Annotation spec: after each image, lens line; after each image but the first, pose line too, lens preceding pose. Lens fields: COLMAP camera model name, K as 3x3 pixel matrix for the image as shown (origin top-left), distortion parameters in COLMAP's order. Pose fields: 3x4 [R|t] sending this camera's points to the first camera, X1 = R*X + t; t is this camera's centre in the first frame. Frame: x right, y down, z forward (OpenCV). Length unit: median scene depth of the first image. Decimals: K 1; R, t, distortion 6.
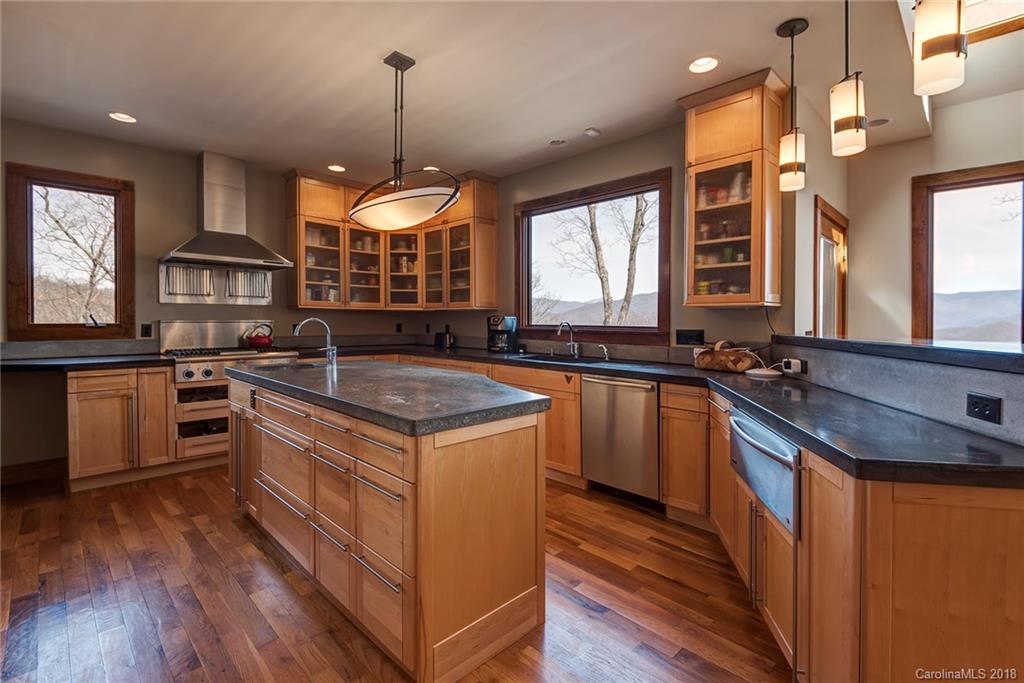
lens RADIAL K [[470.1, 0, 517.6], [0, 470.1, 329.6], [0, 0, 1]] dist [0.000135, -0.000489]
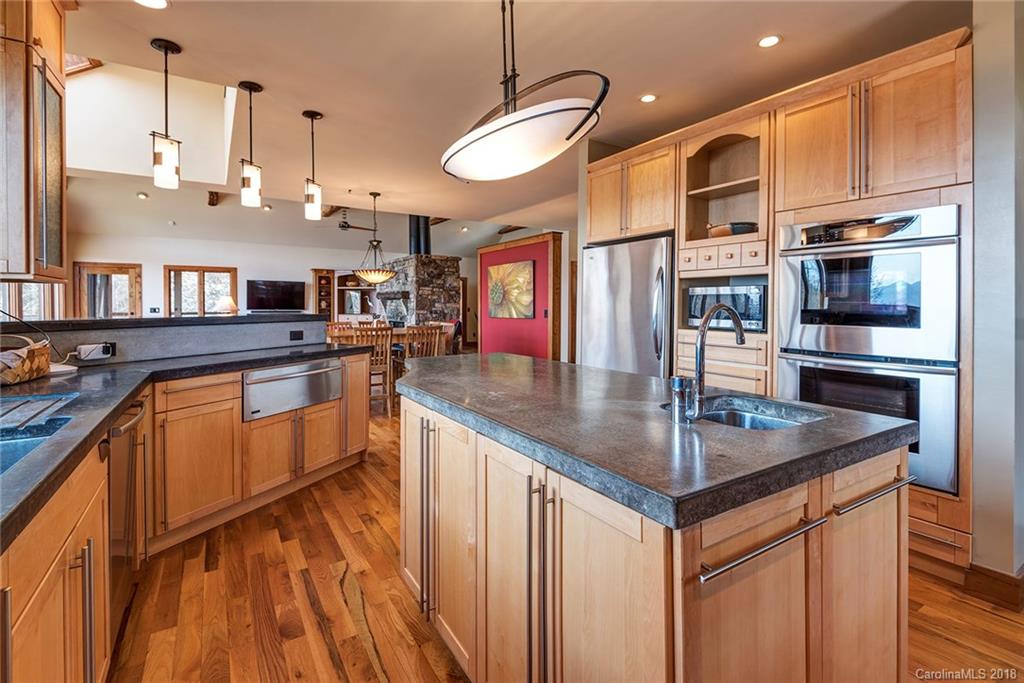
lens RADIAL K [[471.3, 0, 521.1], [0, 471.3, 307.9], [0, 0, 1]] dist [0.001268, -0.000018]
pose [[-0.977692, -0.004753, 0.209991, -0.420327], [0.001087, 0.999616, 0.027687, -0.033800], [-0.210042, 0.027297, -0.977311, 1.695849]]
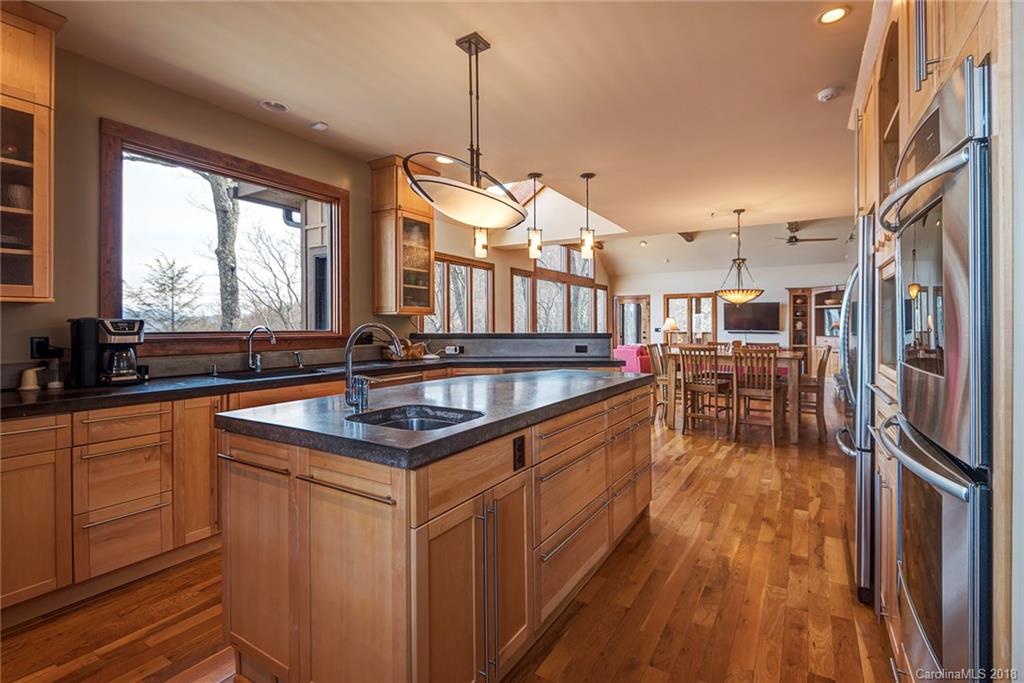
lens RADIAL K [[470.1, 0, 517.6], [0, 470.1, 329.6], [0, 0, 1]] dist [0.000135, -0.000489]
pose [[-0.225812, -0.010000, 0.974120, -1.159288], [0.020849, 0.999669, 0.015096, -0.021392], [-0.973948, 0.023718, -0.225529, 1.121251]]
